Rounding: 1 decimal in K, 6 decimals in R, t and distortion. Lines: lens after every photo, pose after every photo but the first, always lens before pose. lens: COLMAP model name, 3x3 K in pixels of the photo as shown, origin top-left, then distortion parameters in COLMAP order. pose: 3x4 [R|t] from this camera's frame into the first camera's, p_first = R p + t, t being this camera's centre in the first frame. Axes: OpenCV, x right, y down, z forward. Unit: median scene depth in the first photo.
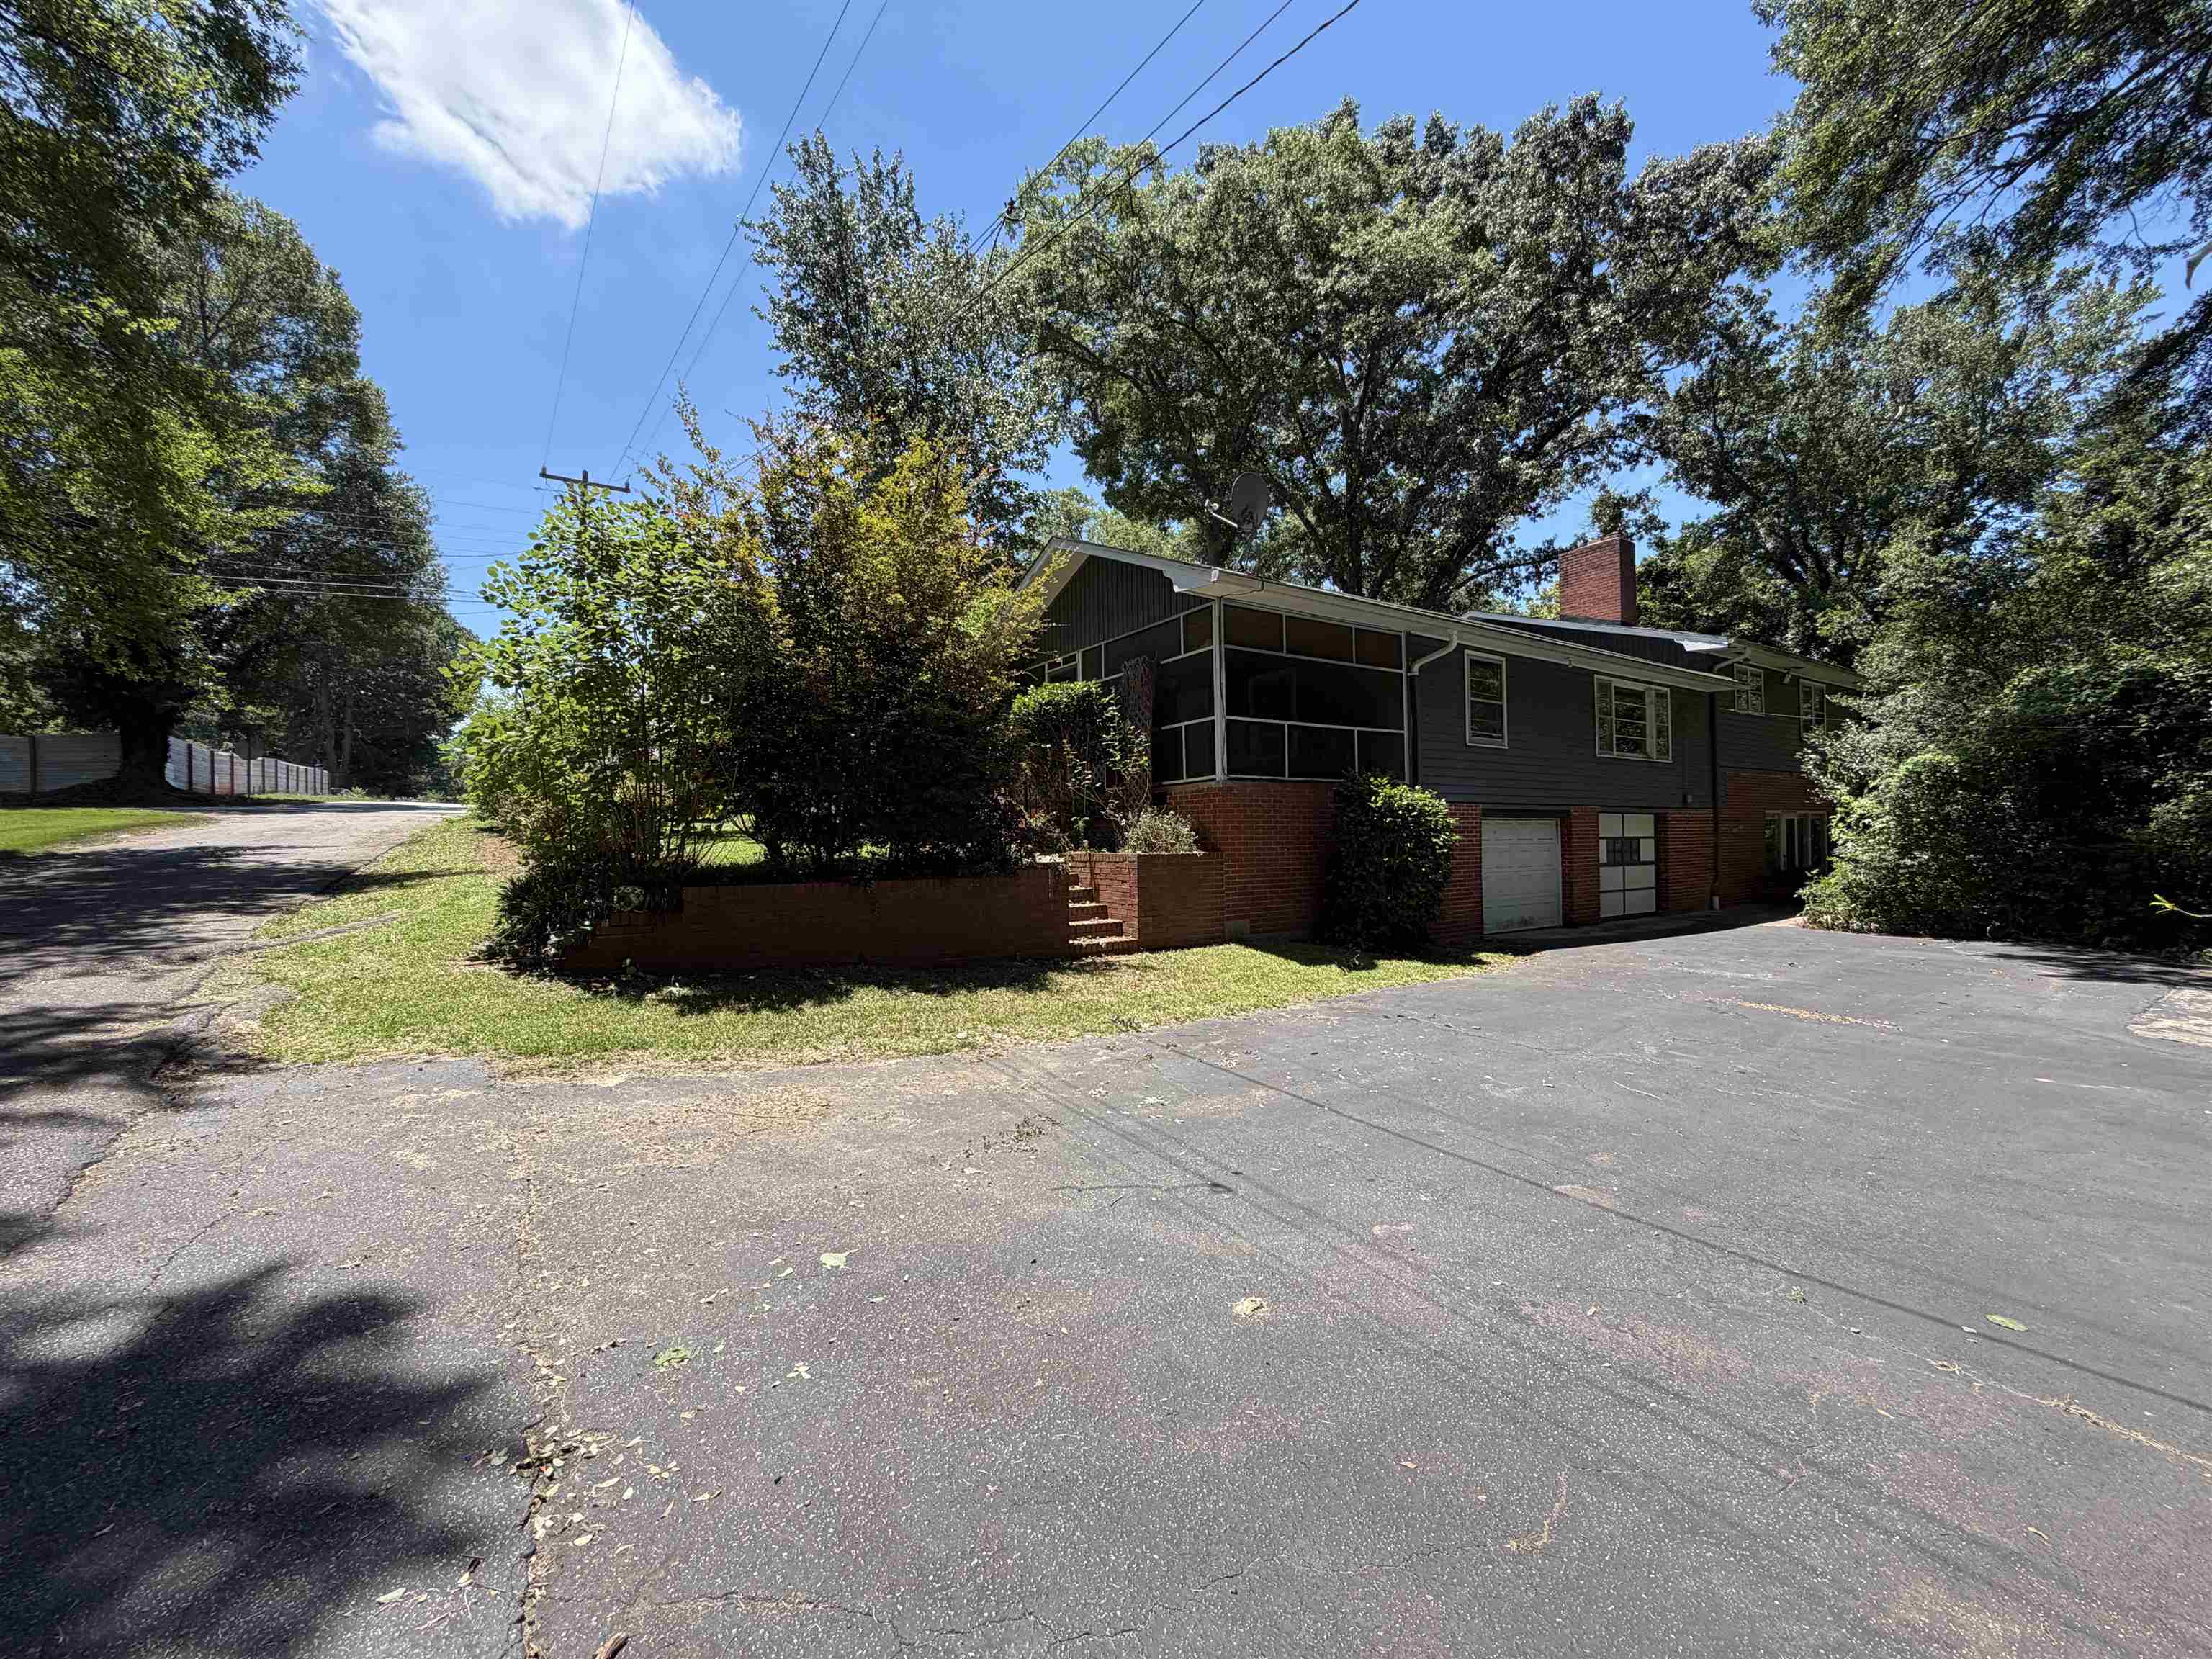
lens RADIAL K [[898.2, 0, 1103.8], [0, 898.2, 838.0], [0, 0, 1]] dist [0.000509, -0.000105]
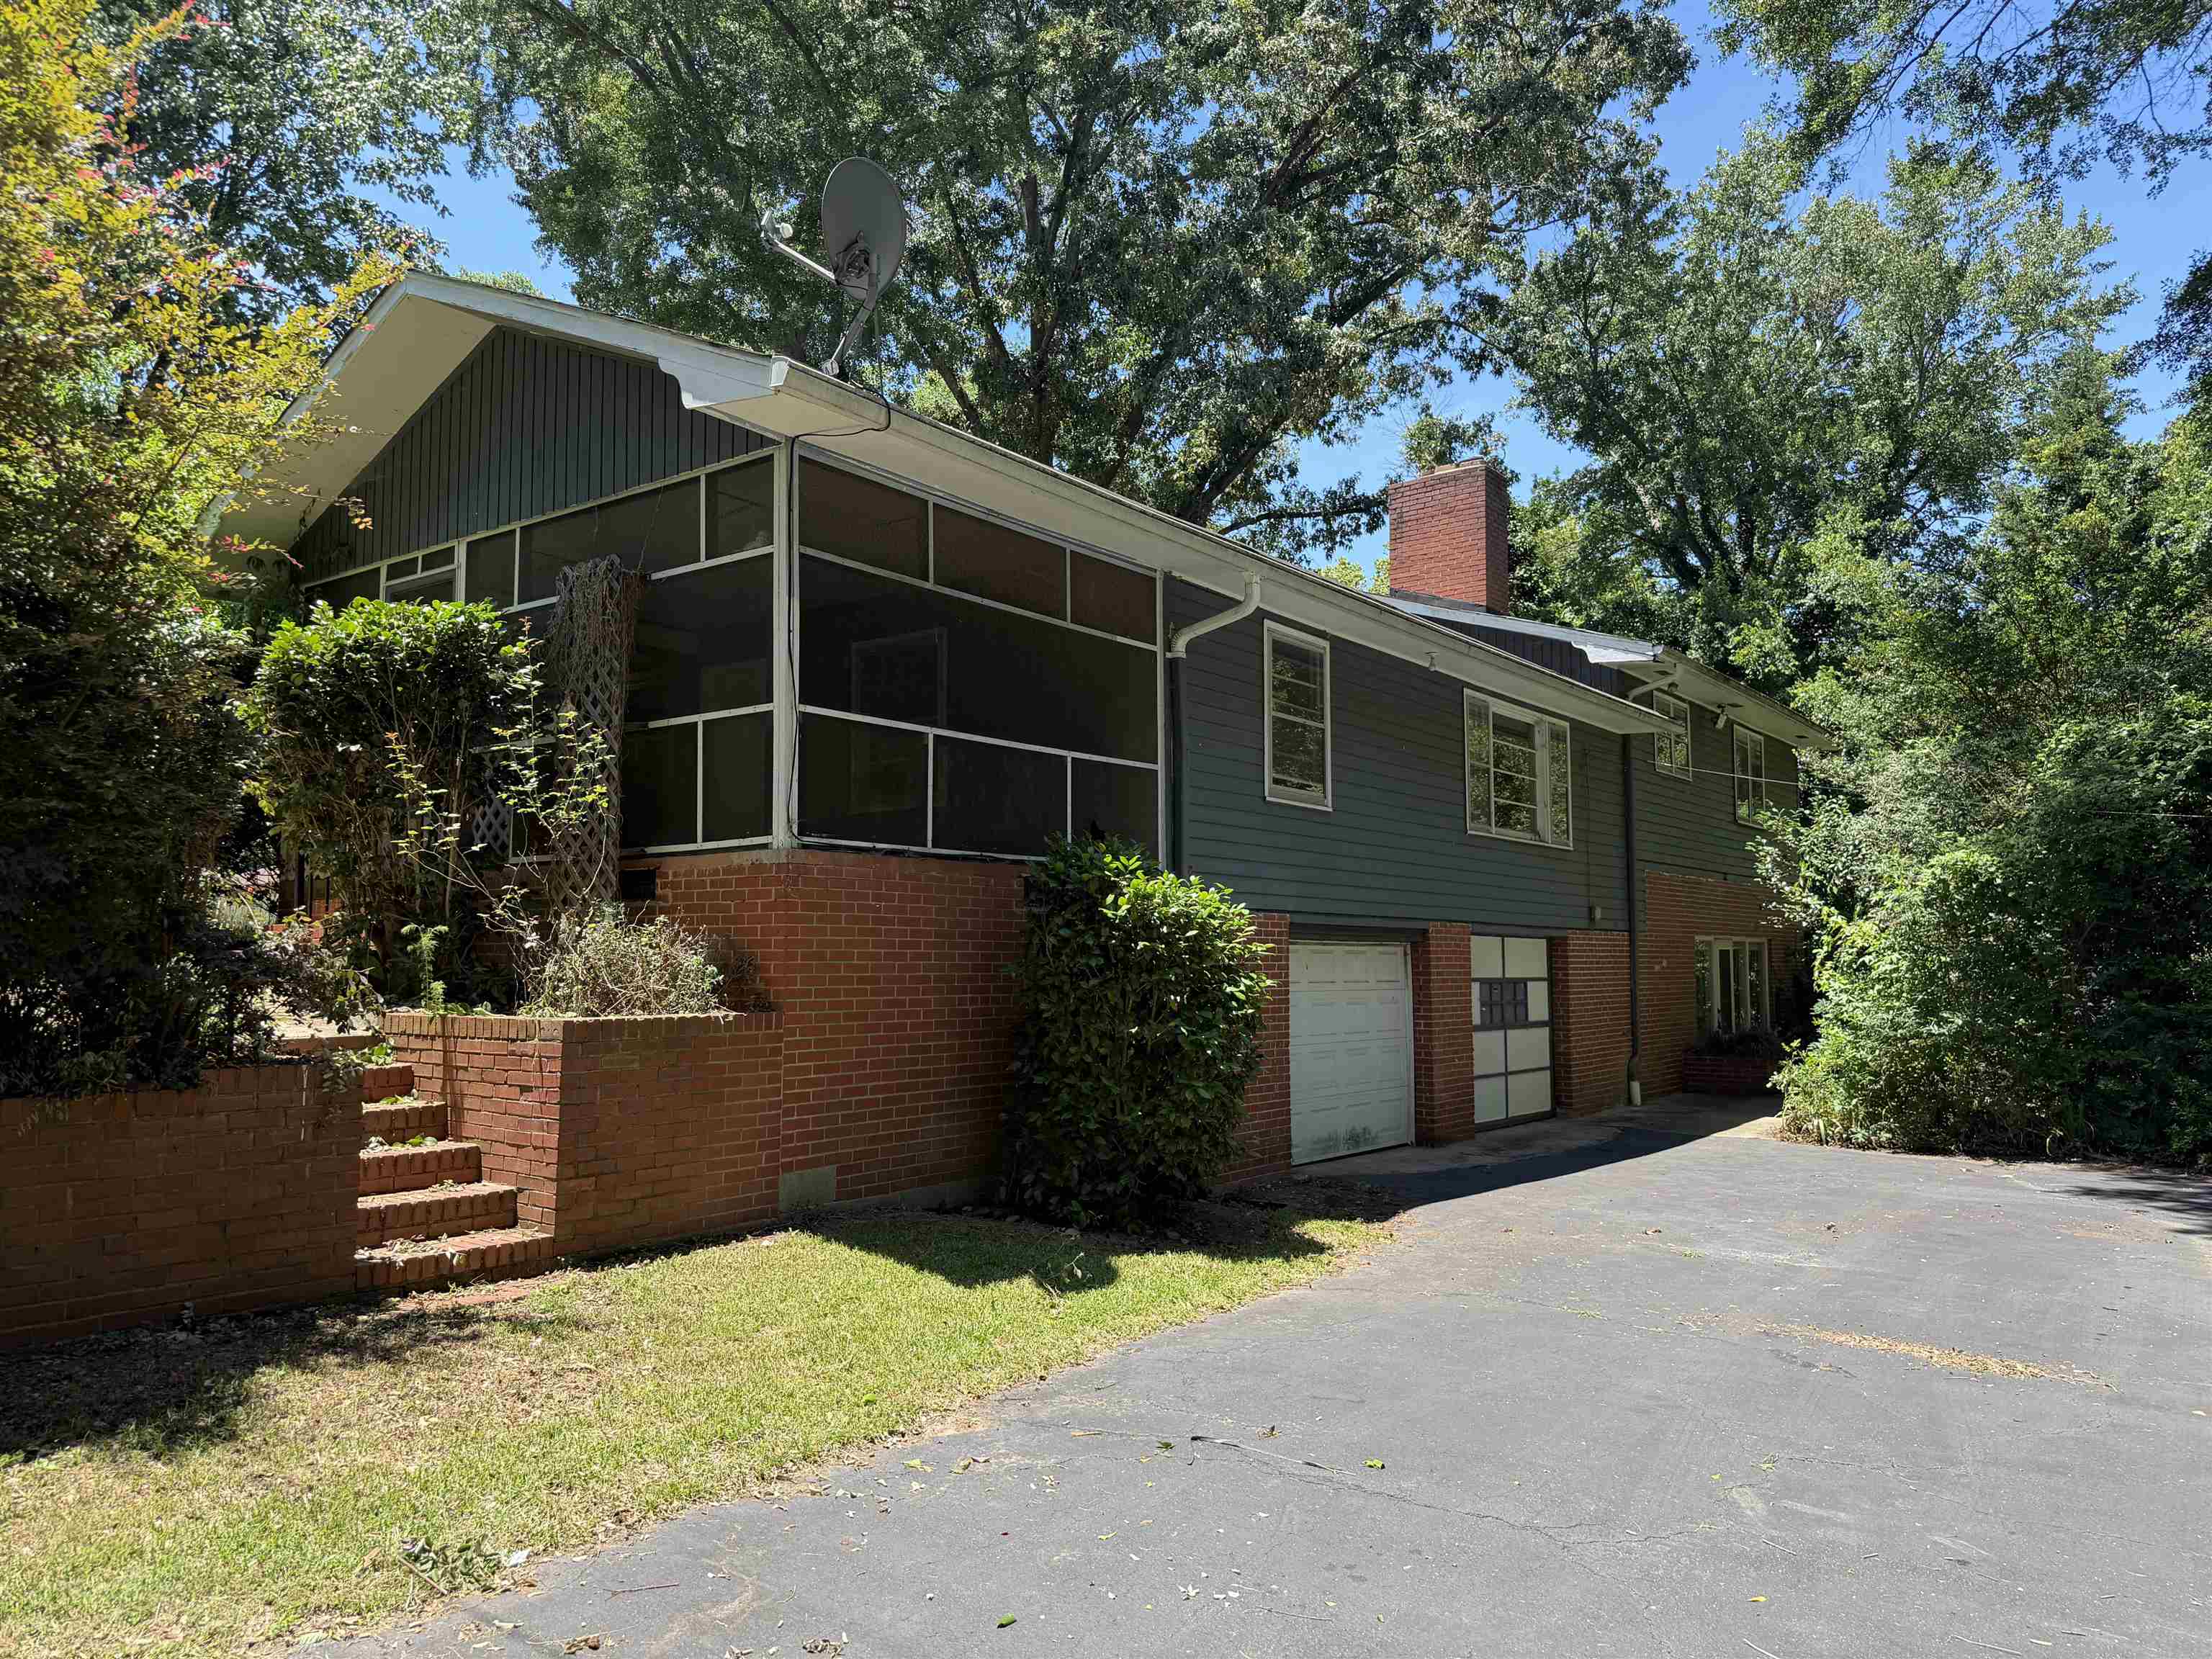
lens RADIAL K [[1571.4, 0, 1106.0], [0, 1571.4, 829.5], [0, 0, 1]] dist [0.106735, -0.144461]
pose [[0.947055, 0.042243, 0.318281, 0.020204], [-0.016368, 0.996370, -0.083537, -0.006690], [-0.320655, 0.073904, 0.944309, 0.128844]]
